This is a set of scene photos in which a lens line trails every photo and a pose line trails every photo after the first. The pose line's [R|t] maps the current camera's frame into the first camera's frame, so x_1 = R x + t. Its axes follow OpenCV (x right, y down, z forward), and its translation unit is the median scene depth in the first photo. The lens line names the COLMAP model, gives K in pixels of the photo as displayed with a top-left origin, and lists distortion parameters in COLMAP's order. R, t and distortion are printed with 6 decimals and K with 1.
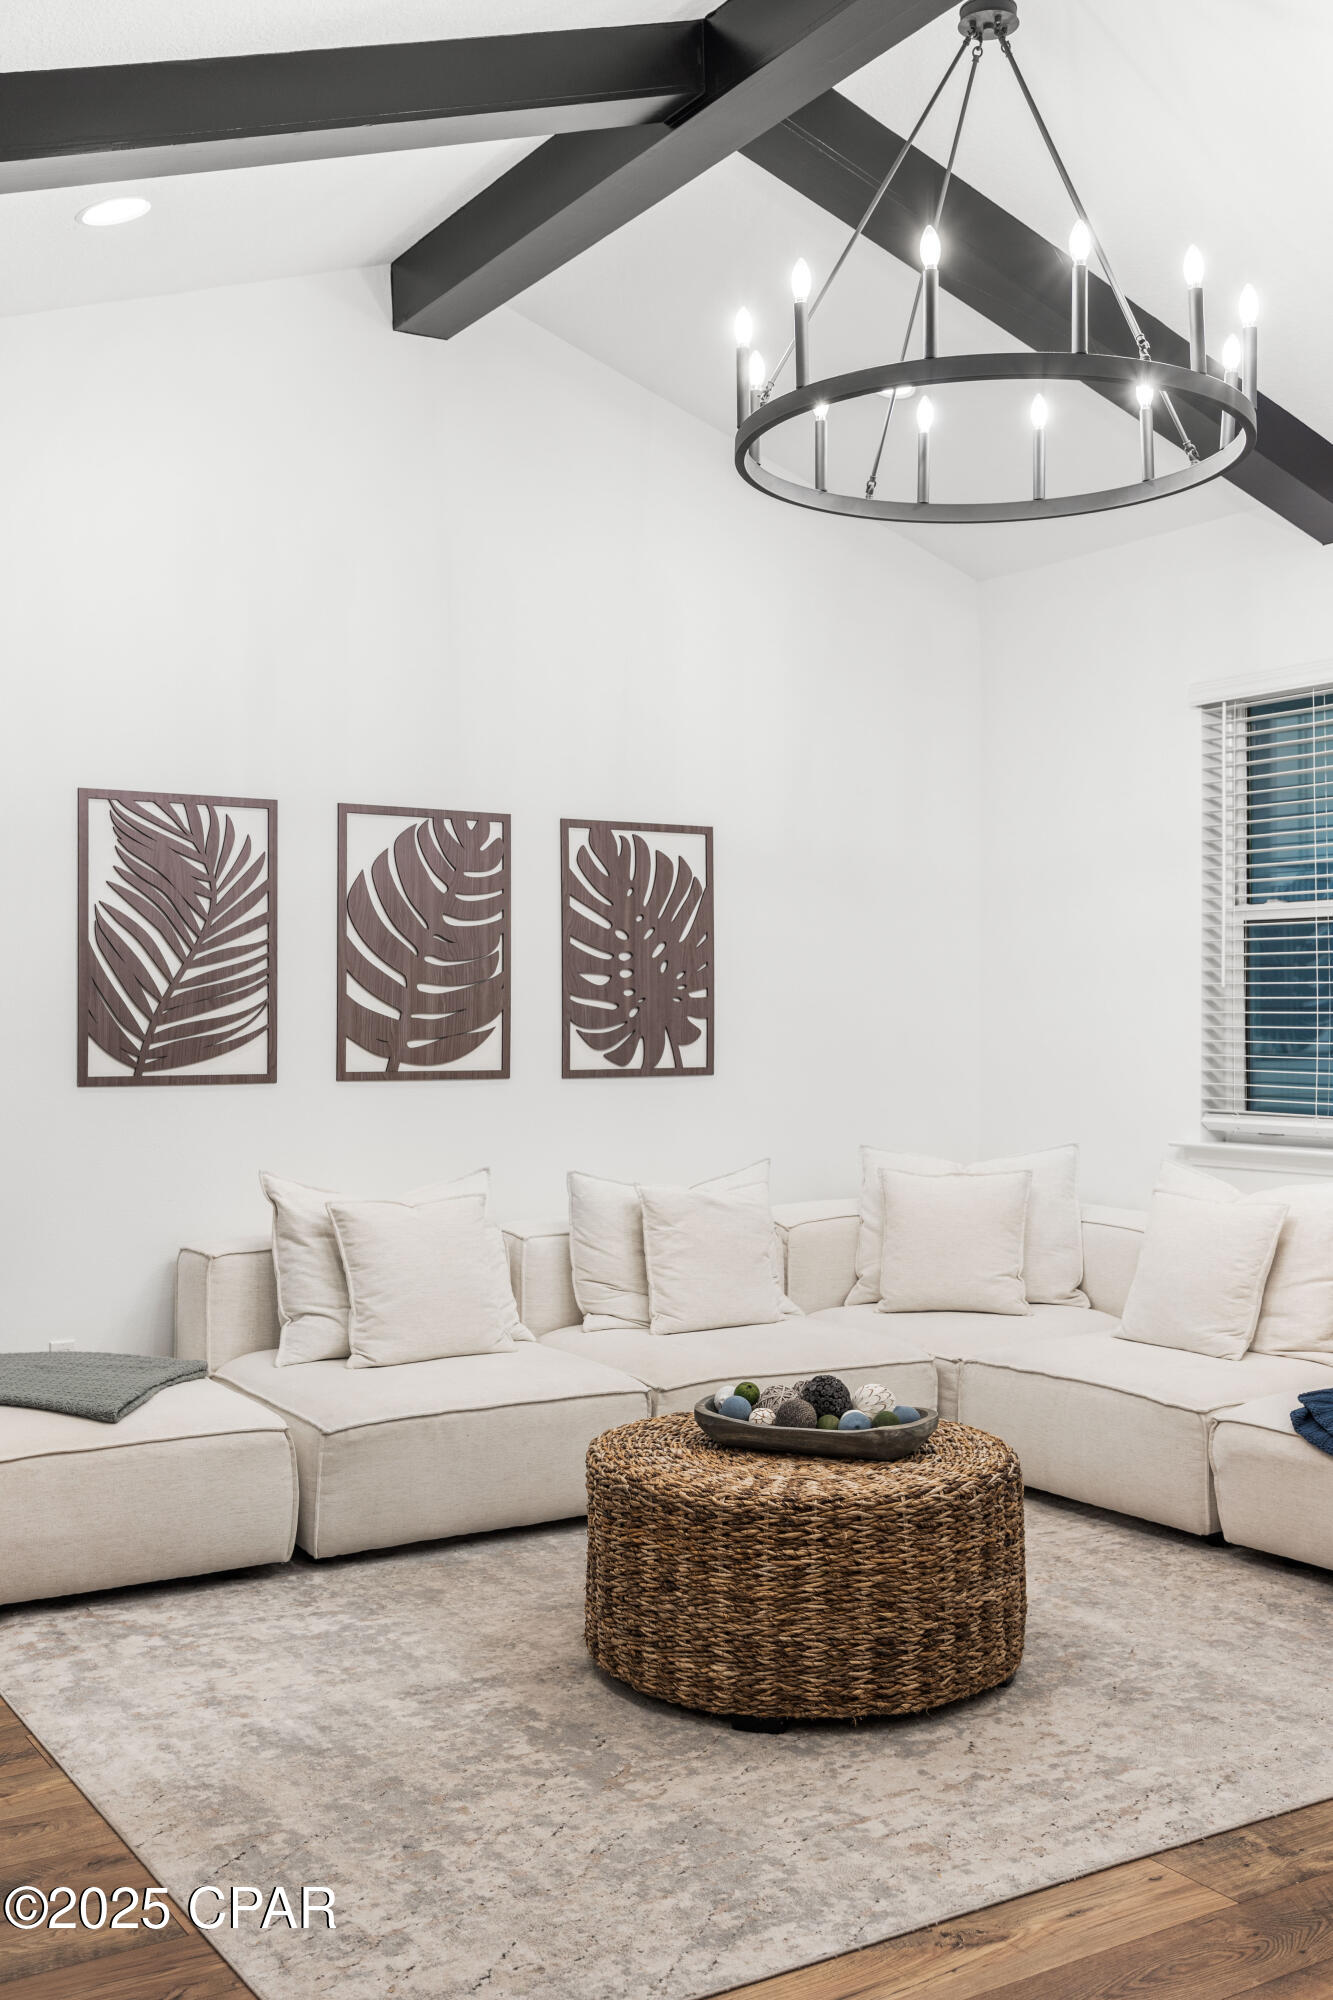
lens RADIAL K [[1963.7, 0, 666.5], [0, 1963.7, 1000.0], [0, 0, 1]] dist [0.003089, -0.002365]
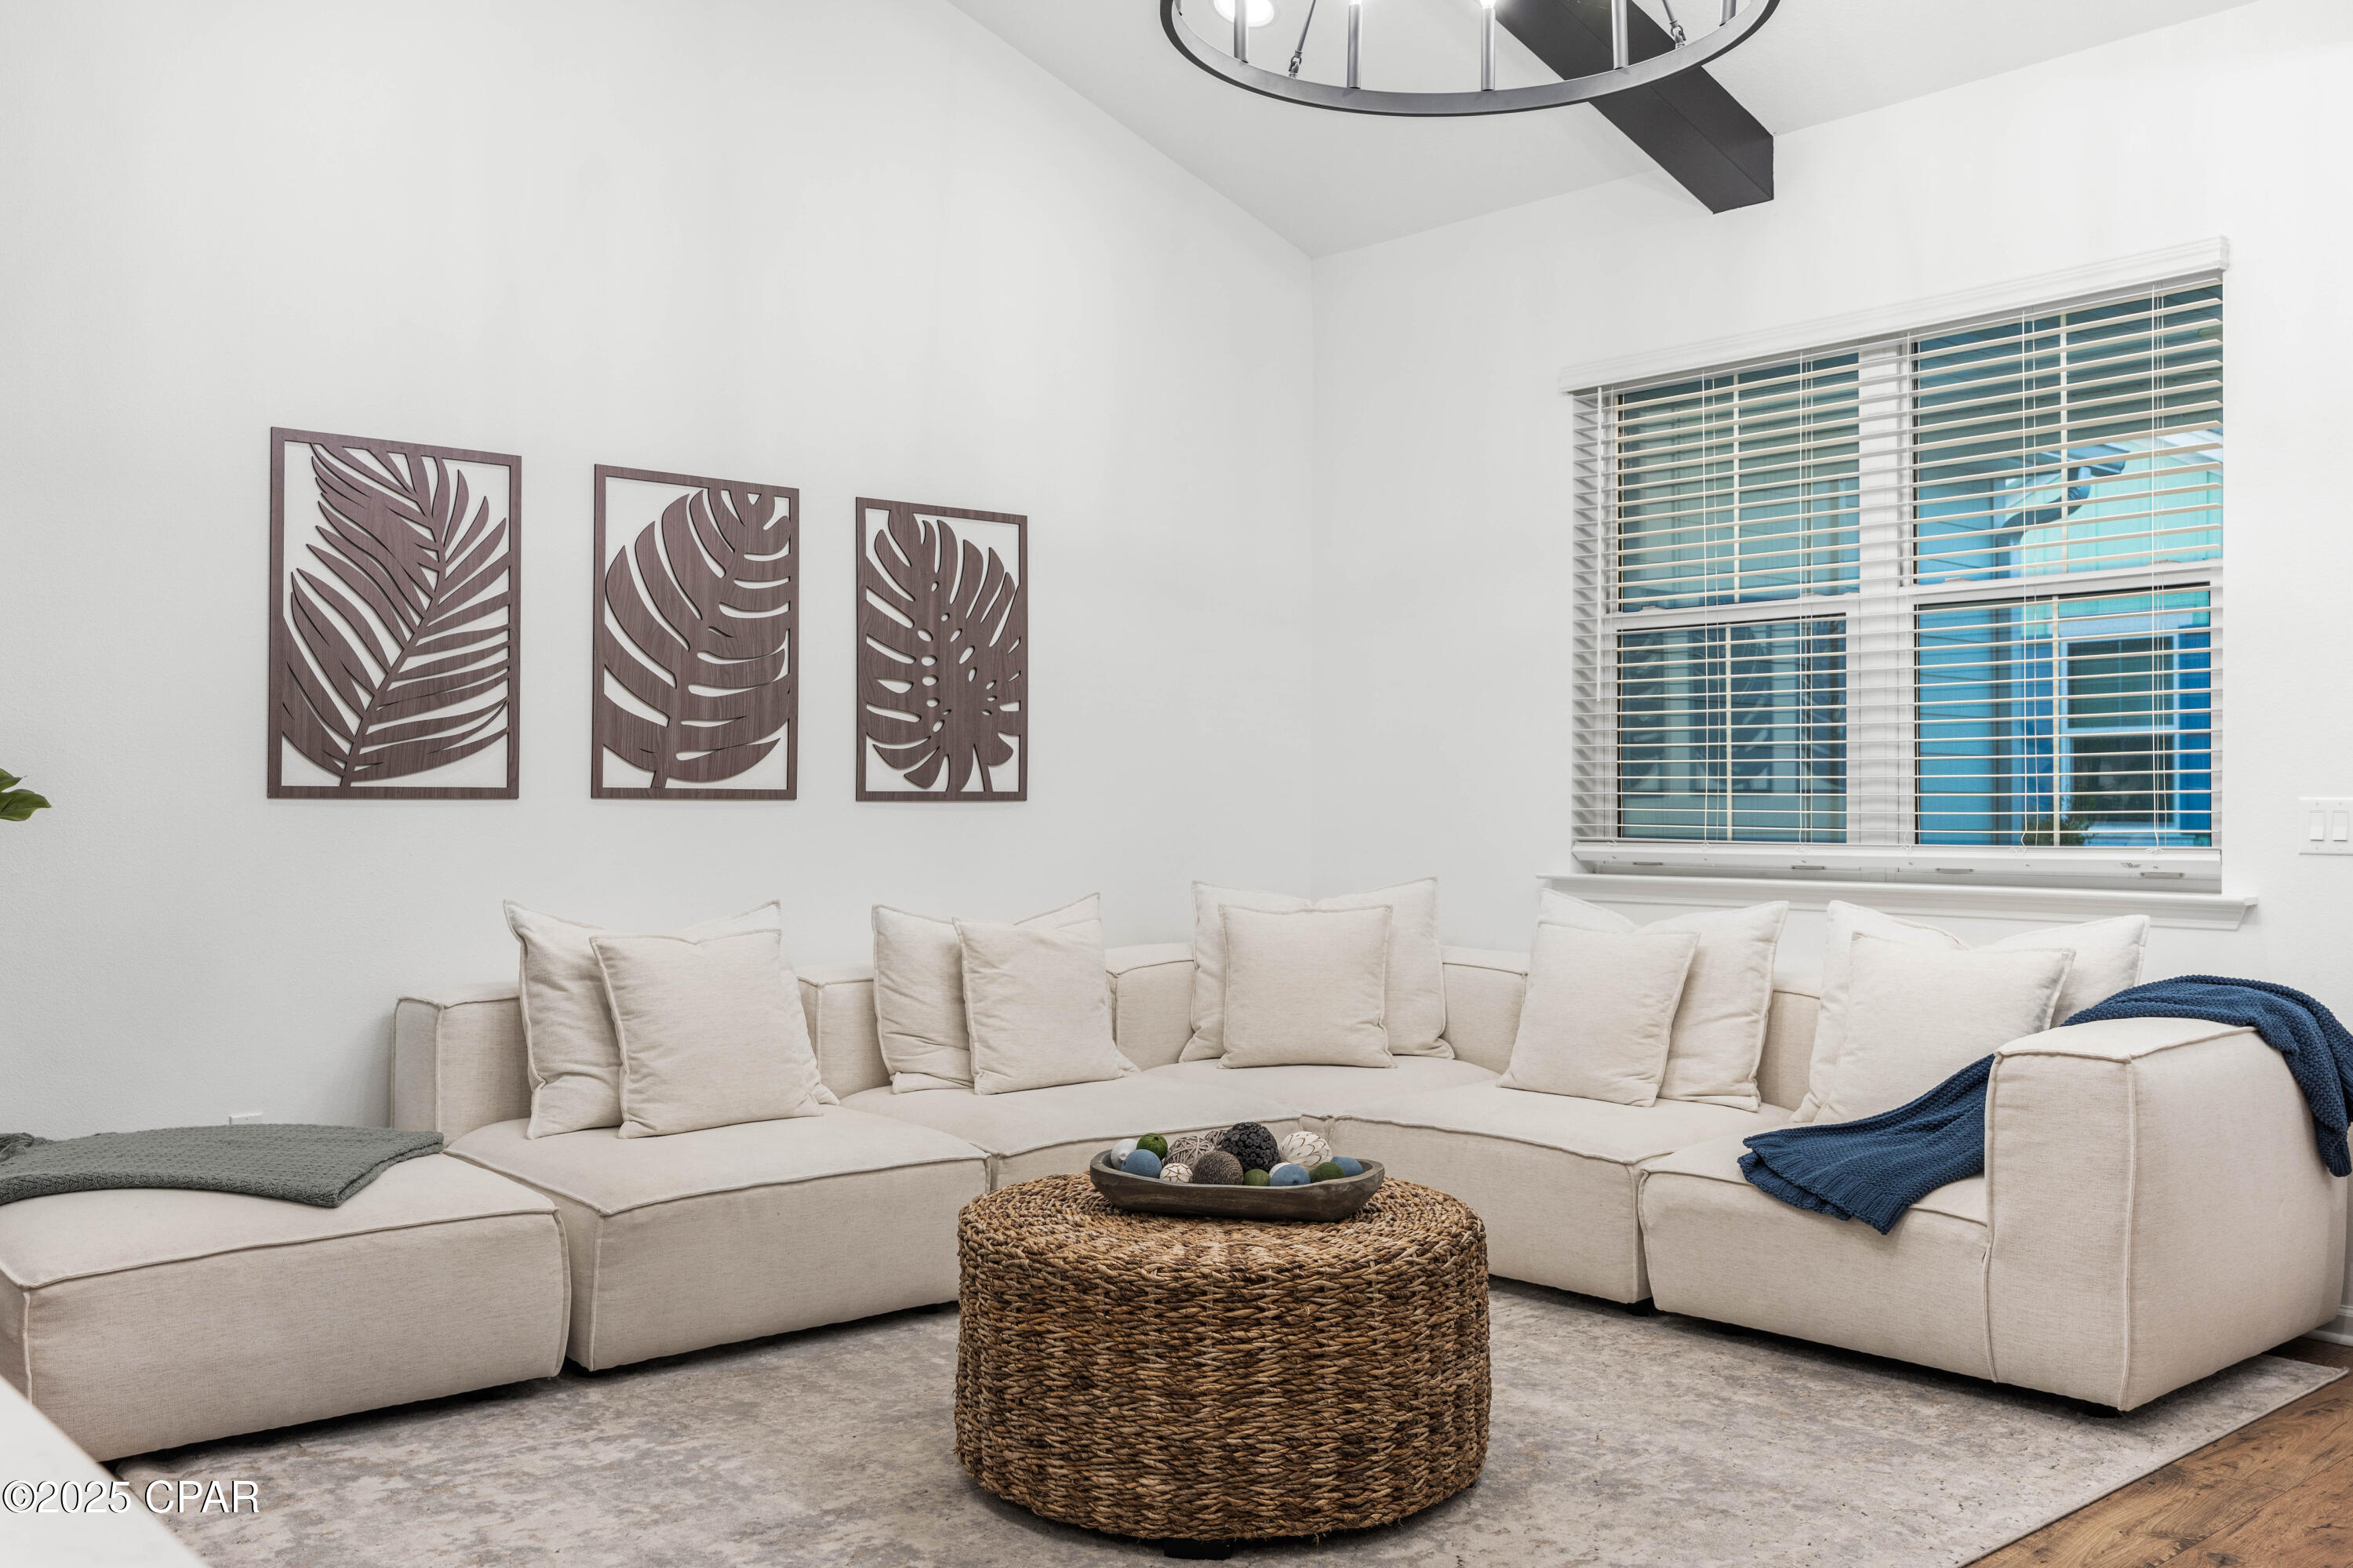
lens RADIAL K [[2040.5, 0, 1180.3], [0, 2040.5, 775.2], [0, 0, 1]] dist [-0.009170, 0.000720]
pose [[0.987139, 0.005320, 0.159777, -0.074854], [-0.004681, 0.999979, -0.004374, 0.042654], [-0.159797, 0.003570, 0.987143, 0.135844]]
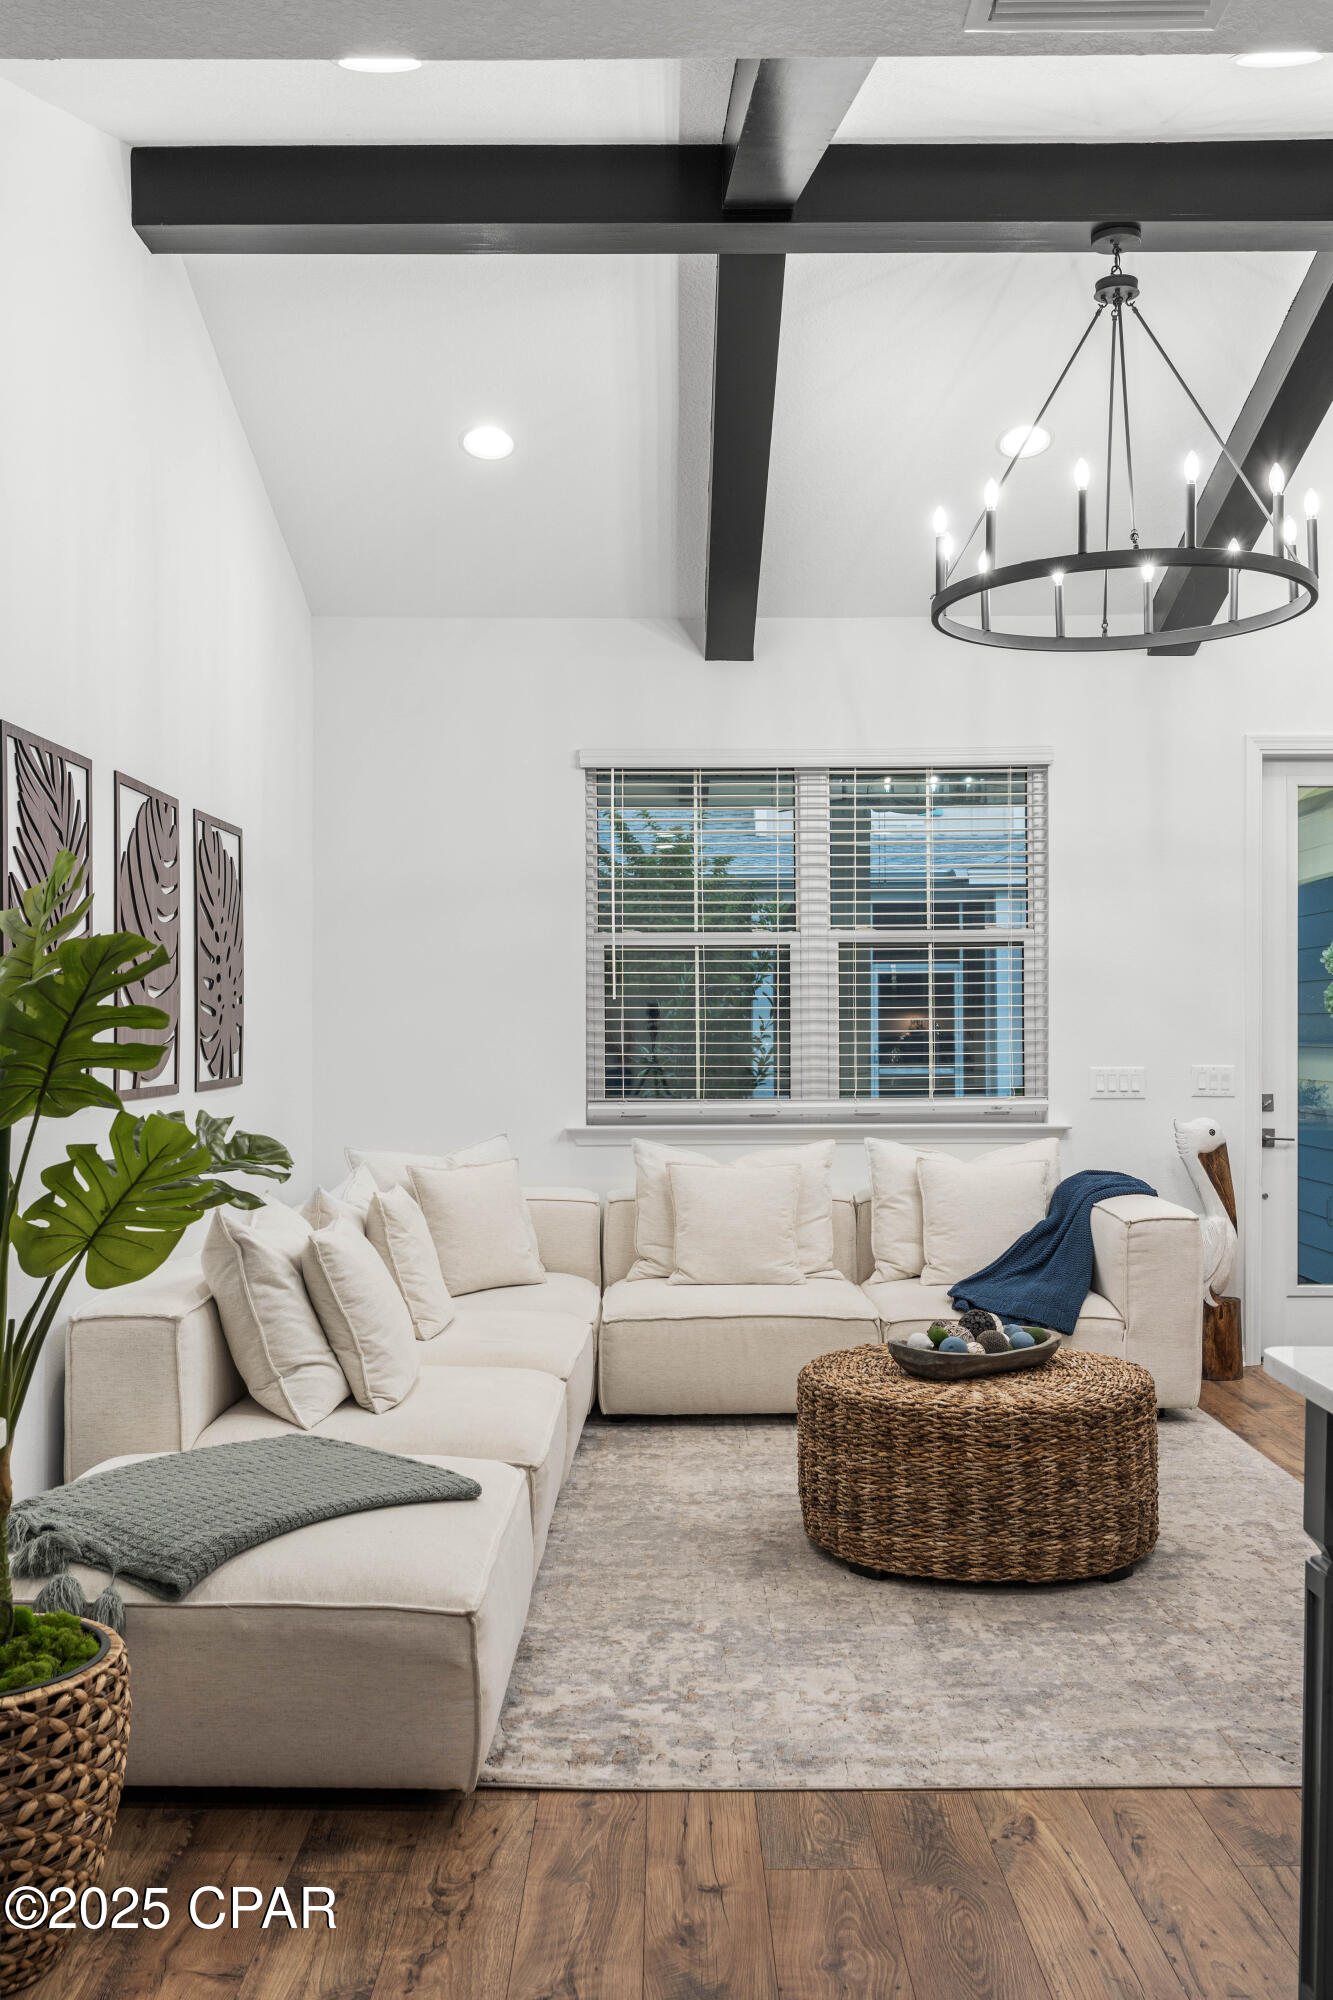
lens RADIAL K [[1788.2, 0, 666.5], [0, 1788.2, 1000.0], [0, 0, 1]] dist [-0.002616, -0.001551]
pose [[0.530900, 0.009236, 0.847384, -0.861062], [-0.003517, 0.999956, -0.008696, 0.004635], [-0.847427, 0.001636, 0.530909, 0.493216]]
